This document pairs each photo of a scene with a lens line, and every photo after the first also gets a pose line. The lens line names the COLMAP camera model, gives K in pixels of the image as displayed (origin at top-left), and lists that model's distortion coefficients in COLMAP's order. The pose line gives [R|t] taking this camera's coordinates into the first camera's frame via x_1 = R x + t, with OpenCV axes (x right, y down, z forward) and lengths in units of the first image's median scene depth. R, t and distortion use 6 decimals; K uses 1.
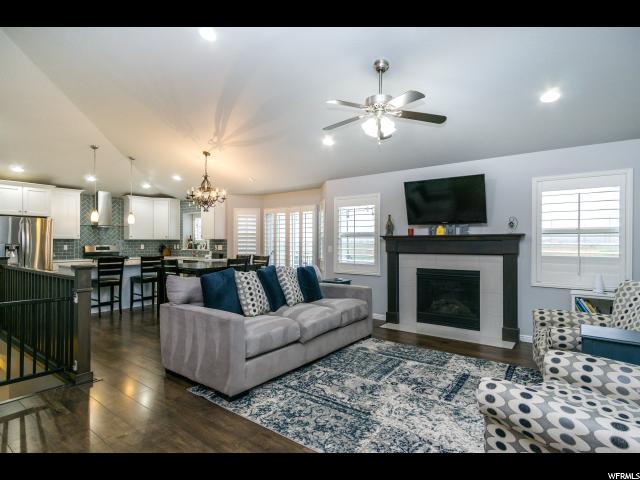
lens RADIAL K [[339.7, 0, 318.7], [0, 339.7, 240.4], [0, 0, 1]] dist [0.006705, 0.001016]
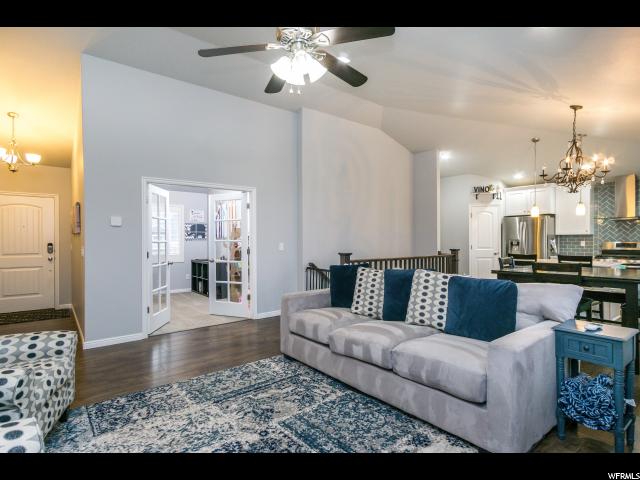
lens RADIAL K [[339.7, 0, 317.3], [0, 339.7, 242.2], [0, 0, 1]] dist [0.006705, 0.001016]
pose [[-0.247318, 0.008780, -0.968895, 0.423995], [0.008421, 0.999941, 0.006912, 0.005168], [0.968898, -0.006450, -0.247377, 0.614036]]
